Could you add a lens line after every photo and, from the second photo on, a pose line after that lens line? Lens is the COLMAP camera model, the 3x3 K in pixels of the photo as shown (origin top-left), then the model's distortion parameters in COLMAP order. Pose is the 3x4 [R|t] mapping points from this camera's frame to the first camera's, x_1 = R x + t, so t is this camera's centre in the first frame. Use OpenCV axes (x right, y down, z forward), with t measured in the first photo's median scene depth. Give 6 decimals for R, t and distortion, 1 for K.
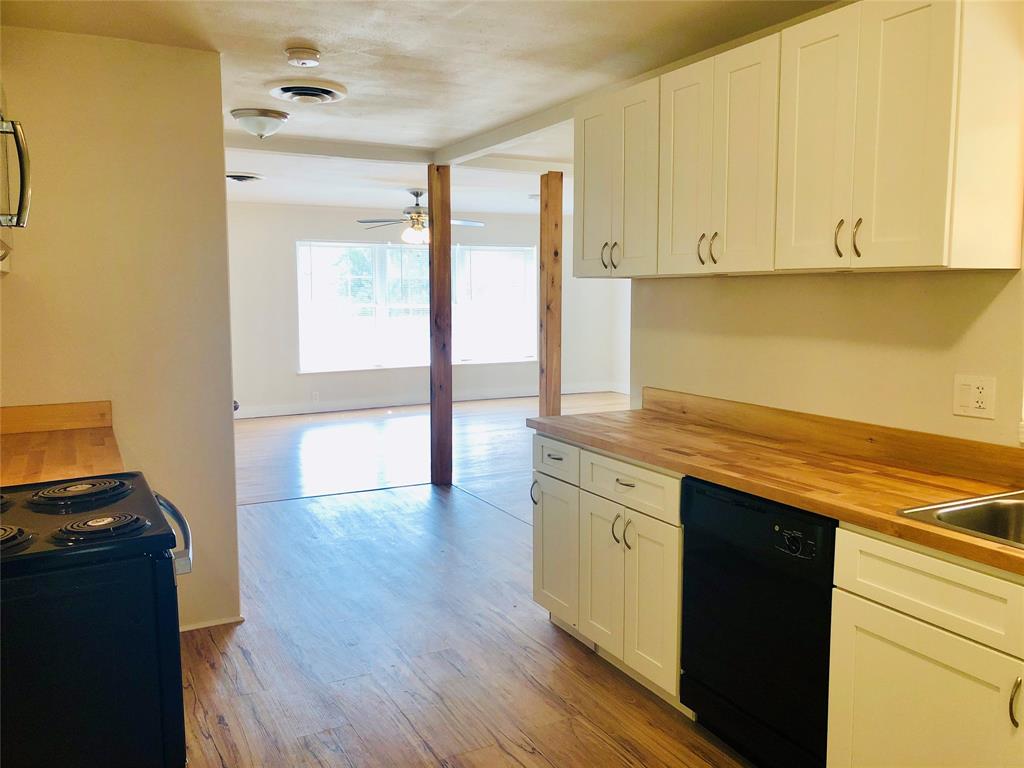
lens RADIAL K [[837.0, 0, 517.7], [0, 837.0, 378.9], [0, 0, 1]] dist [0.029351, -0.034558]
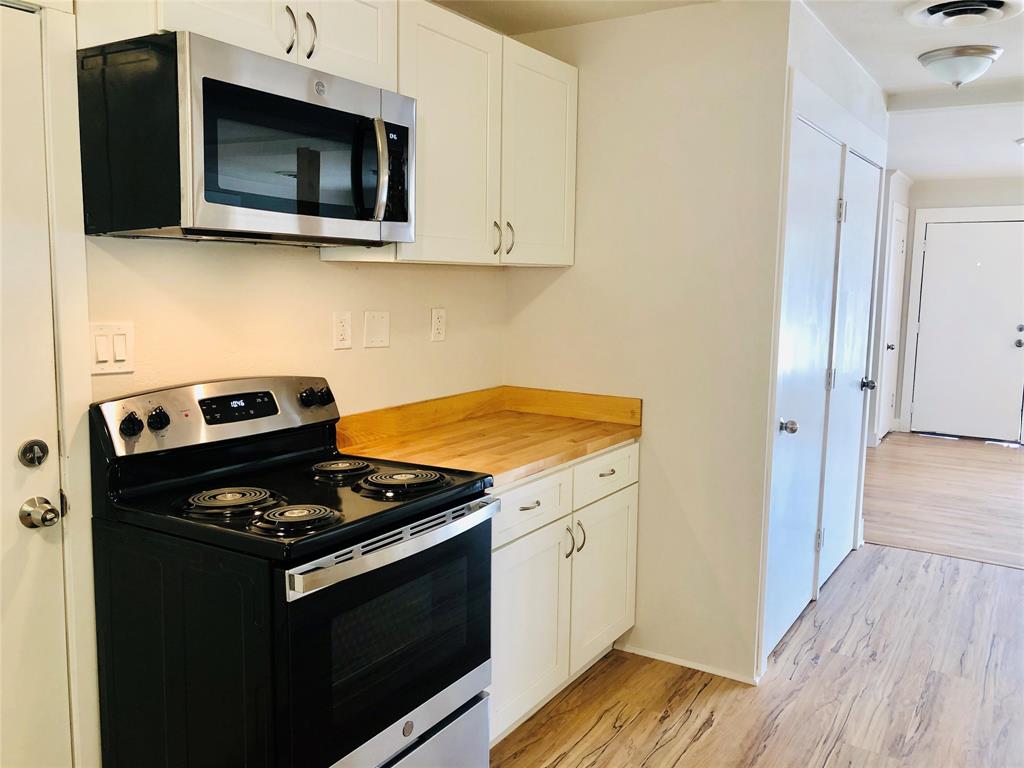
lens RADIAL K [[837.0, 0, 505.8], [0, 837.0, 381.3], [0, 0, 1]] dist [0.029351, -0.034558]
pose [[0.487412, 0.117763, -0.865194, 0.247661], [-0.112166, 0.991099, 0.071710, -0.042548], [0.865938, 0.062093, 0.496283, 0.388393]]
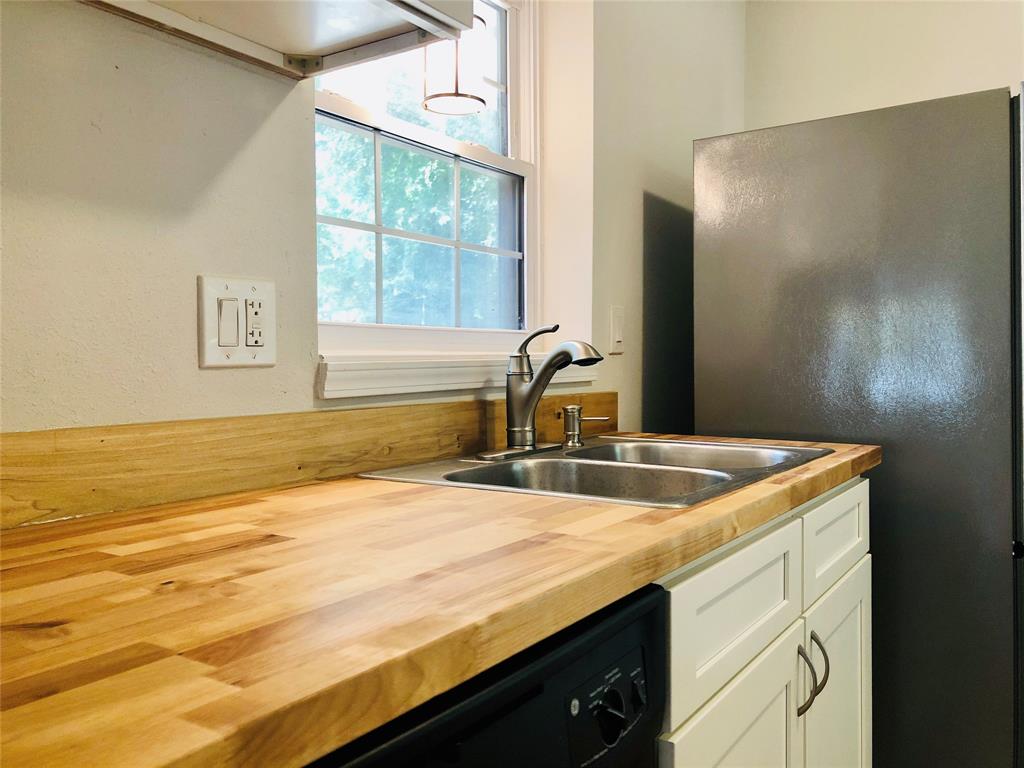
lens RADIAL K [[837.0, 0, 507.6], [0, 837.0, 367.7], [0, 0, 1]] dist [0.029351, -0.034558]
pose [[-0.474178, -0.010360, 0.880368, 0.033834], [0.089403, 0.994196, 0.059853, 0.022244], [-0.875878, 0.107088, -0.470500, 0.780928]]
